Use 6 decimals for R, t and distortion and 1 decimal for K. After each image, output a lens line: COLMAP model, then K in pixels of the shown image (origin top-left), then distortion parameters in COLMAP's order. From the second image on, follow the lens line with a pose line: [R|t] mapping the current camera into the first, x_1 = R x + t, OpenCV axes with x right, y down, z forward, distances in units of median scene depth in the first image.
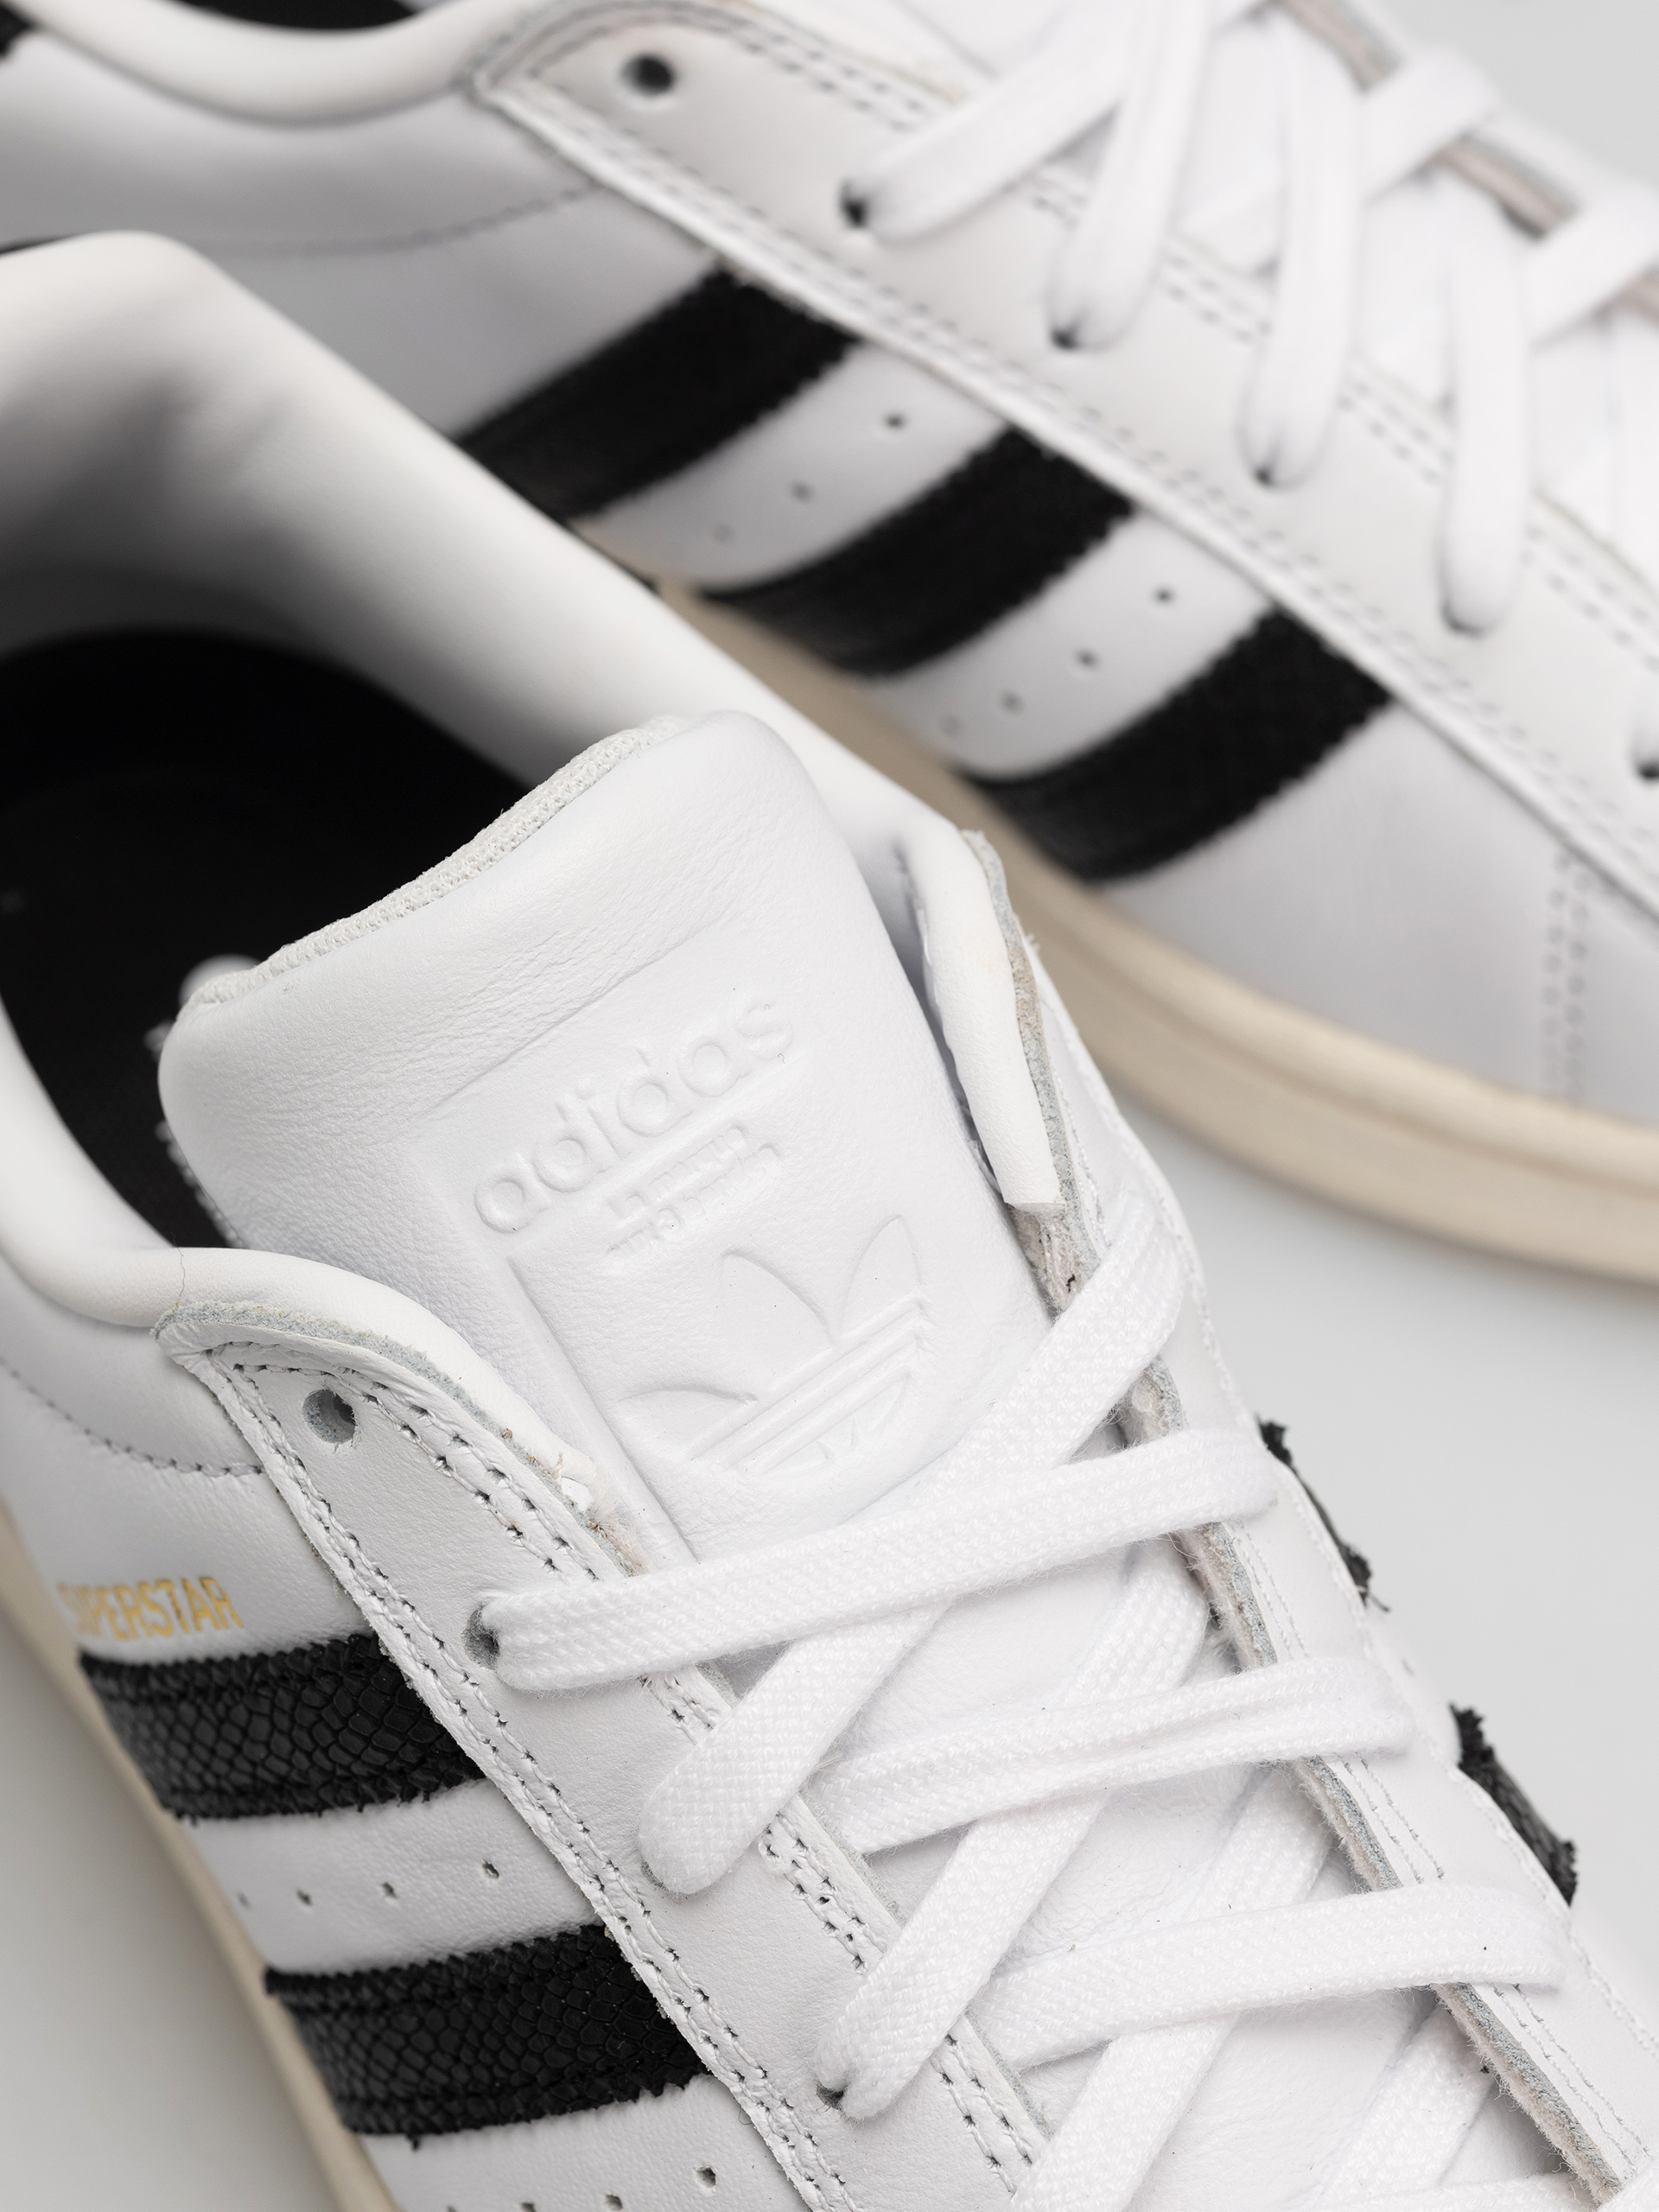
lens RADIAL K [[6841.5, 0, 829.5], [0, 6841.5, 1106.0], [0, 0, 1]] dist [-0.039096, 0.845524]
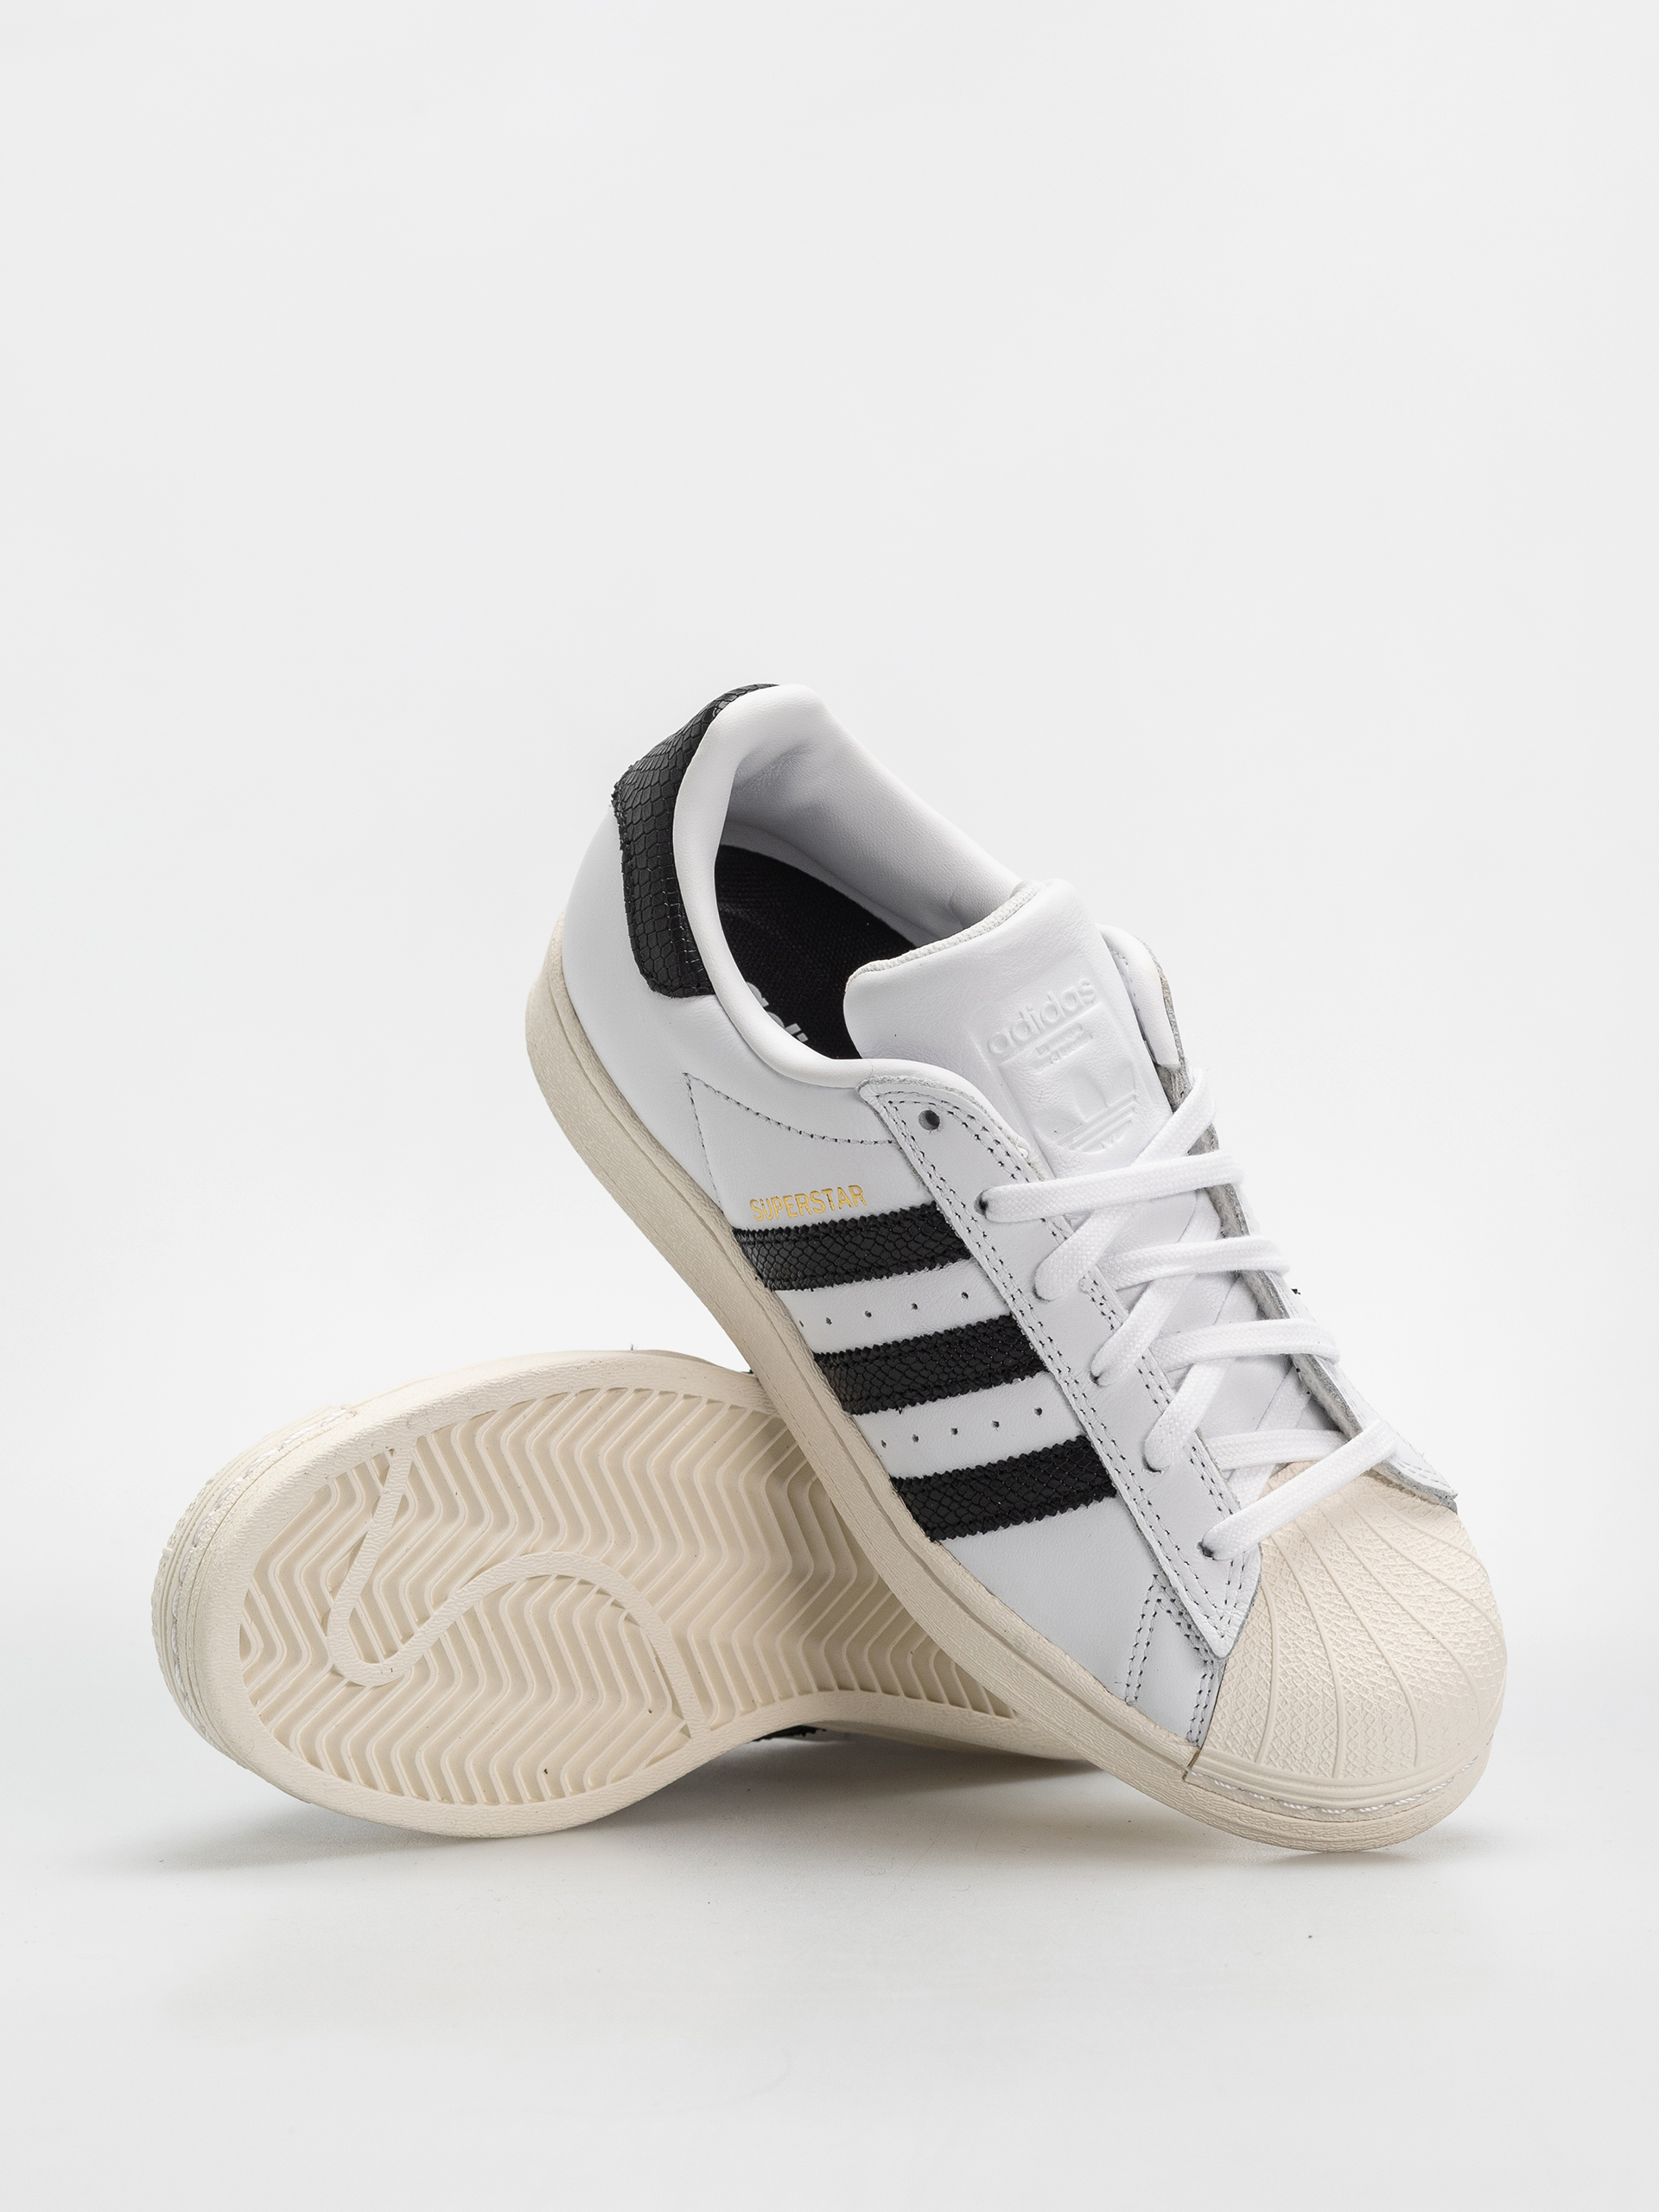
lens RADIAL K [[6841.5, 0, 829.5], [0, 6841.5, 1106.0], [0, 0, 1]] dist [-0.039096, 0.845524]
pose [[0.967865, 0.071934, 0.240962, -0.772784], [-0.054674, 0.995486, -0.077573, 0.254446], [-0.245455, 0.061906, 0.967429, -1.640624]]
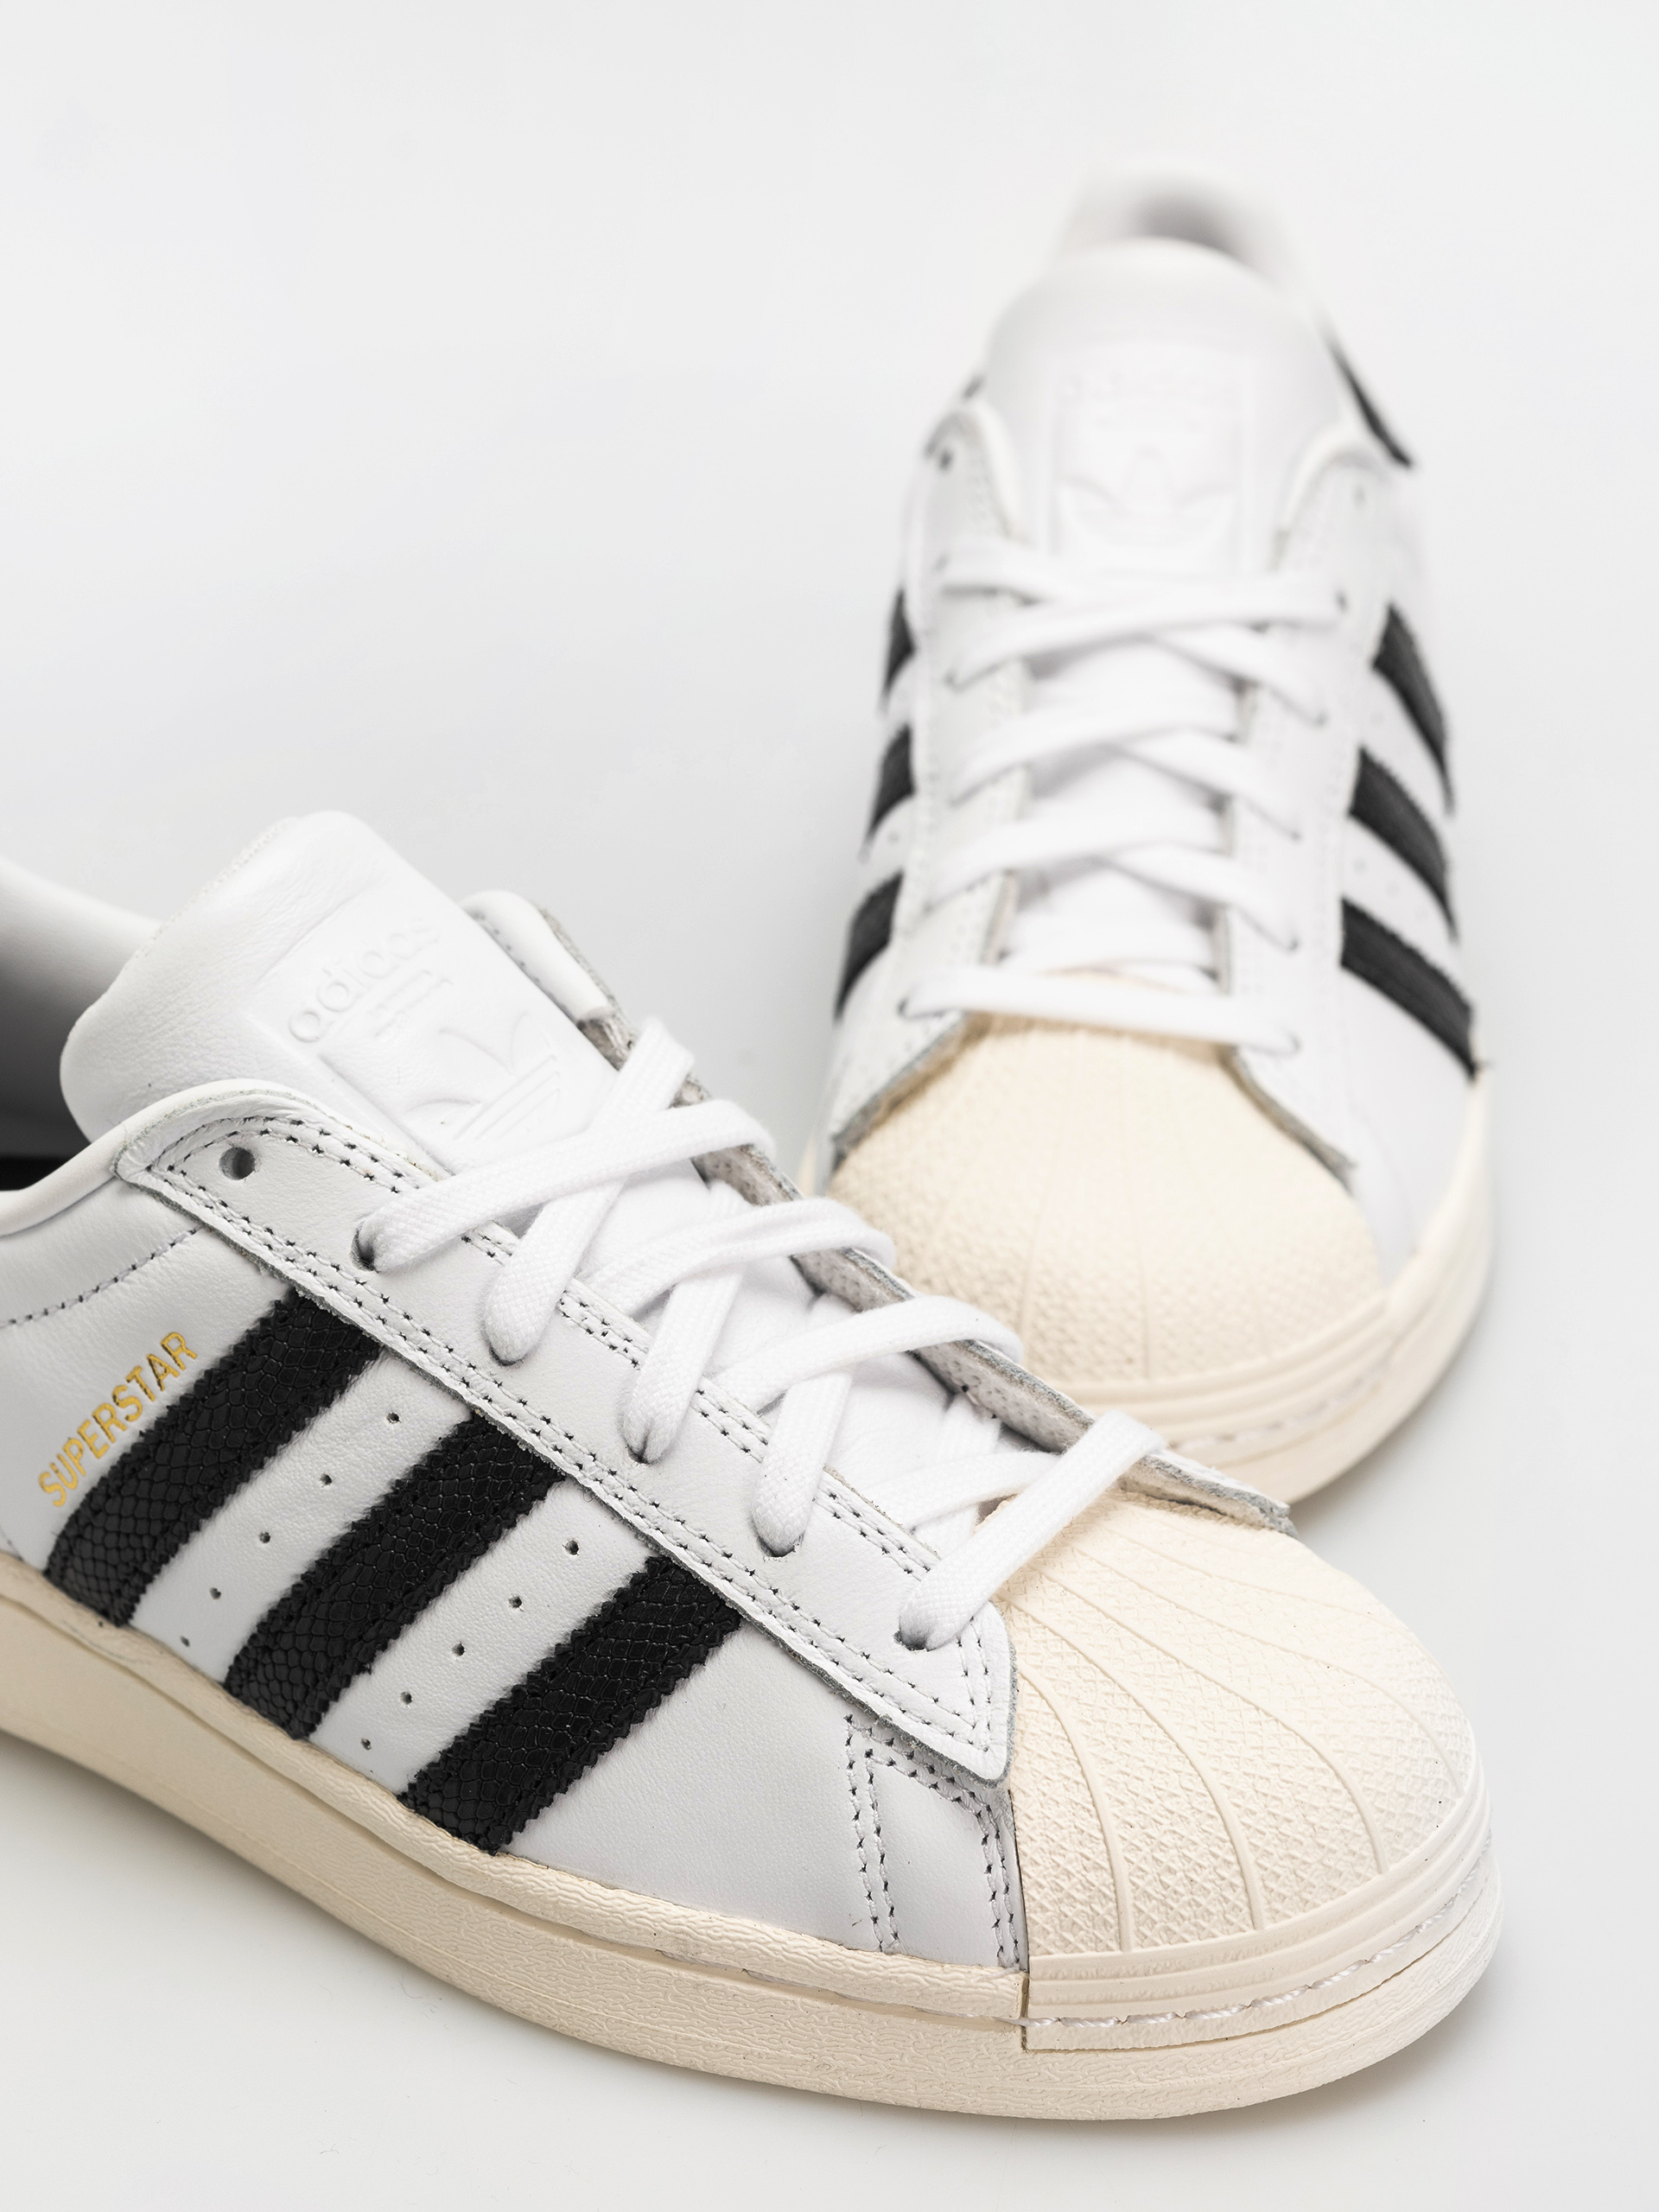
lens RADIAL K [[6841.5, 0, 829.5], [0, 6841.5, 1106.0], [0, 0, 1]] dist [-0.039096, 0.845524]
pose [[0.937860, -0.170714, 0.302118, -0.440678], [0.294103, 0.853118, -0.430921, 0.797447], [-0.184178, 0.492998, 0.850313, -0.454995]]
